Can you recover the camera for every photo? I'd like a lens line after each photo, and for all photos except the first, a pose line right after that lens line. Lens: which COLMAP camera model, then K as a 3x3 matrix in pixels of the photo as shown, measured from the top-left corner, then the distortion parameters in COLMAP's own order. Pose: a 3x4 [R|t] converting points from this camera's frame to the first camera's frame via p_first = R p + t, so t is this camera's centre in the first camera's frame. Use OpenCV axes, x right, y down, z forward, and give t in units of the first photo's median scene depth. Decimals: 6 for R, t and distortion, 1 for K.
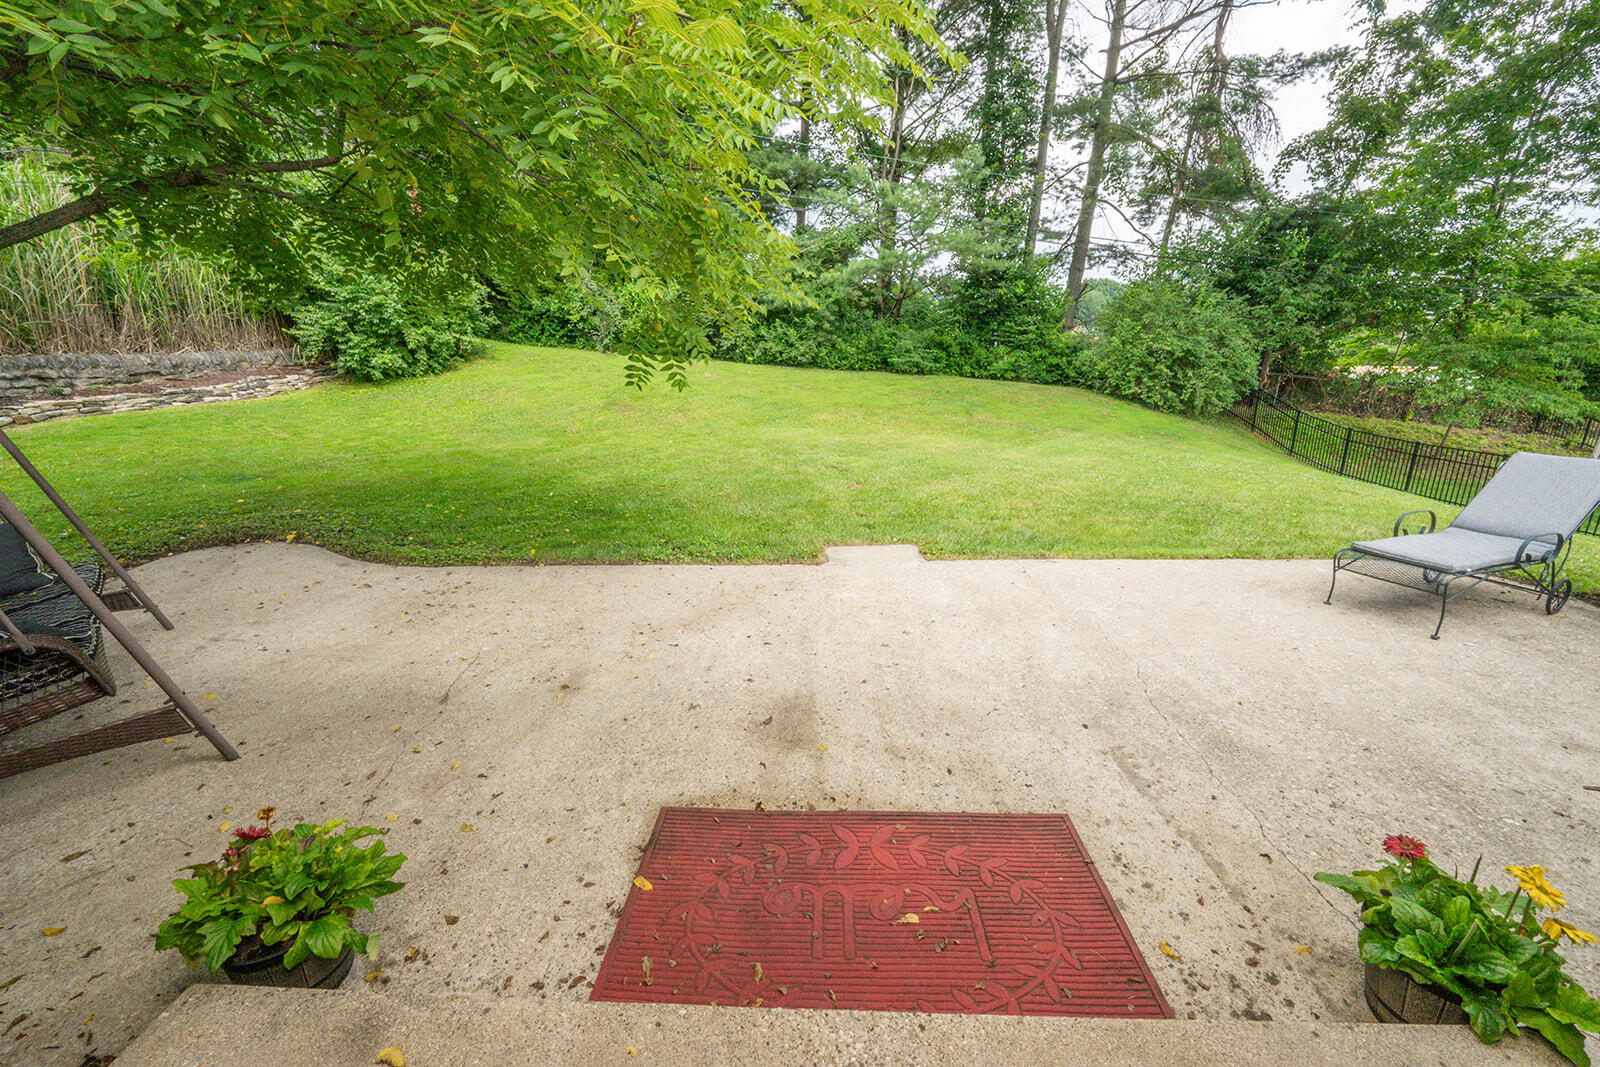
lens RADIAL K [[645.9, 0, 806.9], [0, 645.9, 536.1], [0, 0, 1]] dist [-0.000443, -0.000103]
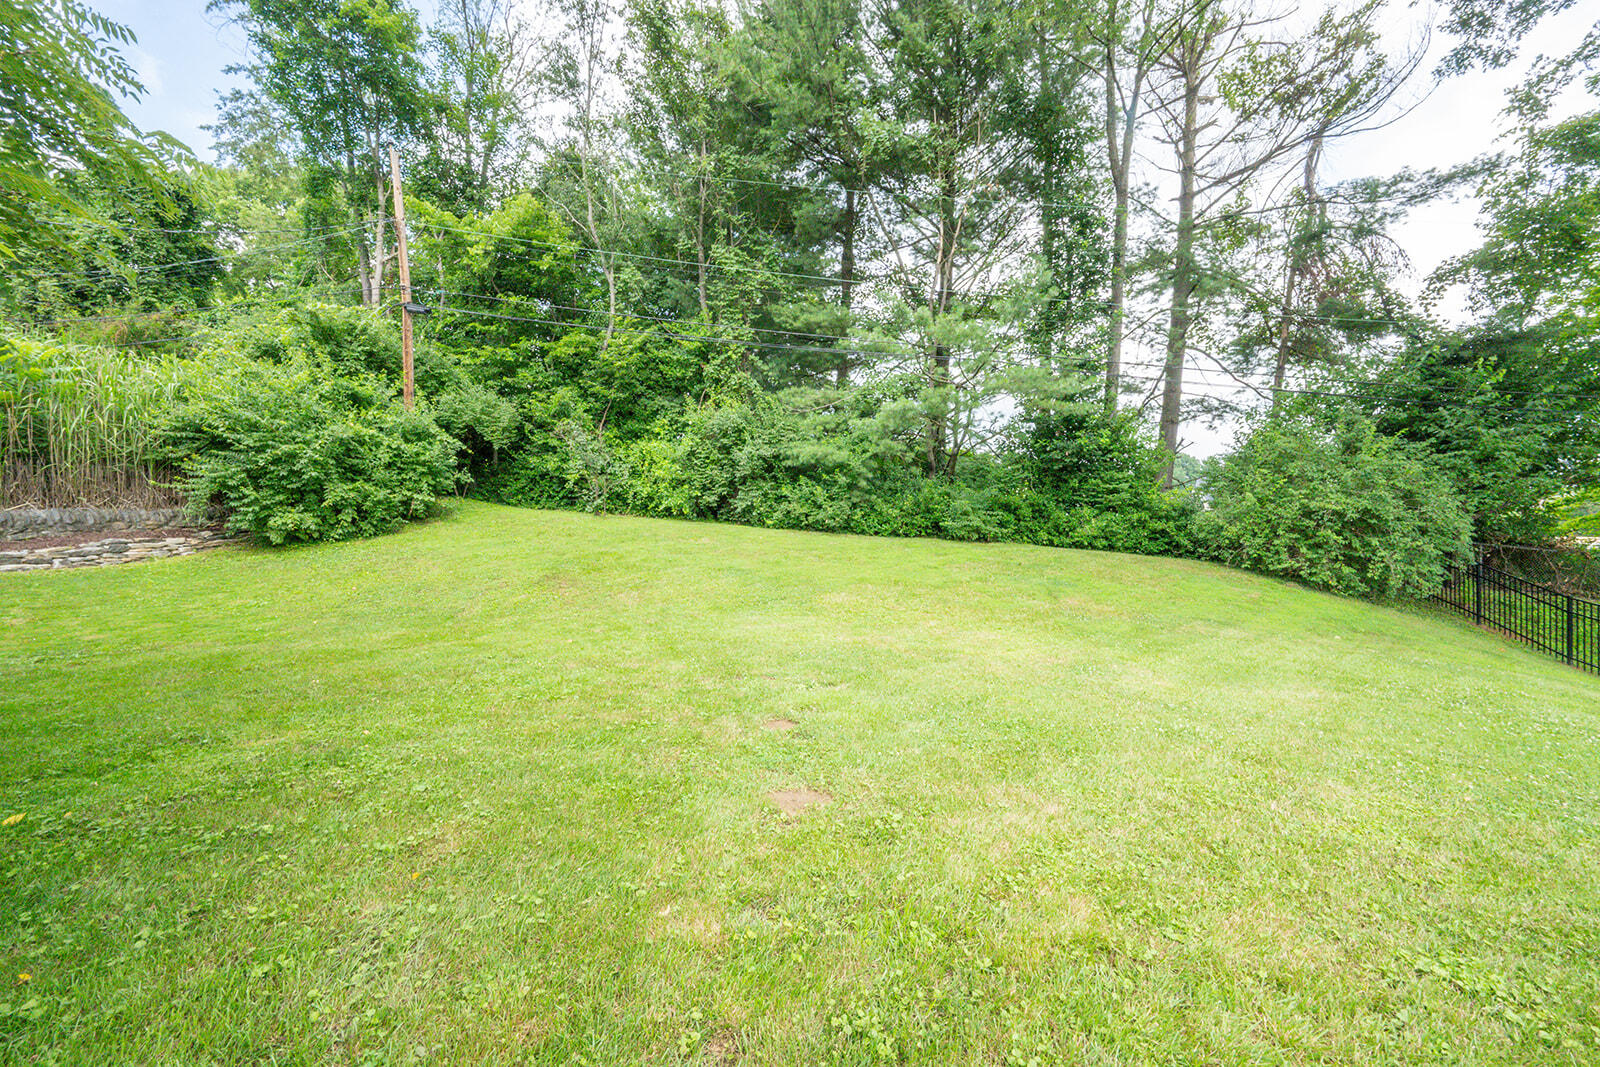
lens RADIAL K [[642.8, 0, 798.2], [0, 642.8, 525.1], [0, 0, 1]] dist [0.000437, 0.000194]
pose [[0.992645, 0.001454, -0.121050, 0.049041], [-0.034005, 0.963016, -0.267288, -0.053829], [0.116185, 0.269439, 0.955983, 0.223899]]
